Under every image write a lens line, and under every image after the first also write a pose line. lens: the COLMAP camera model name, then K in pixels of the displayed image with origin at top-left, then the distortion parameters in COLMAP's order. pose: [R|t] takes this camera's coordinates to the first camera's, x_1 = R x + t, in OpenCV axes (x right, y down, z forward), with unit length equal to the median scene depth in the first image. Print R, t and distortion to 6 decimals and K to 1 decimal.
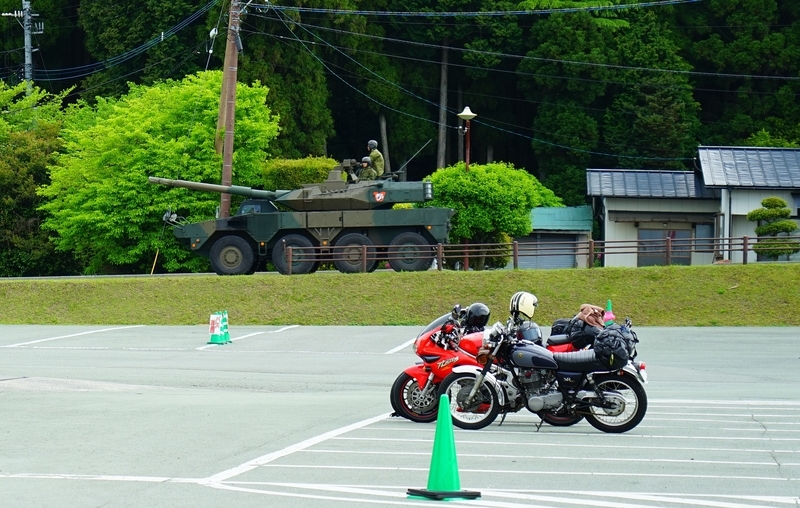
lens RADIAL K [[1708.0, 0, 399.6], [0, 1708.0, 253.1], [0, 0, 1]] dist [-0.123724, 0.000000]
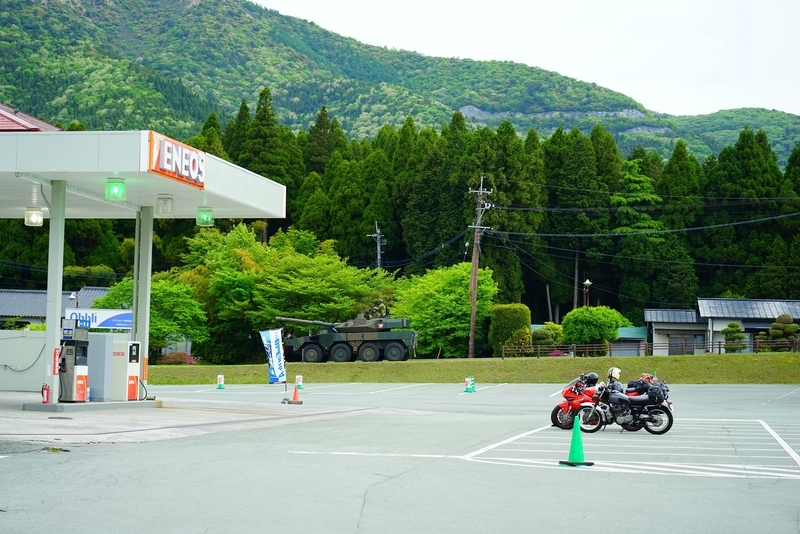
lens RADIAL K [[1719.5, 0, 400.2], [0, 1719.5, 267.7], [0, 0, 1]] dist [-0.179282, 0.000000]
pose [[0.999170, 0.000226, -0.040735, -0.105508], [-0.000855, 0.999881, -0.015430, -0.067641], [0.040727, 0.015452, 0.999051, -1.126452]]
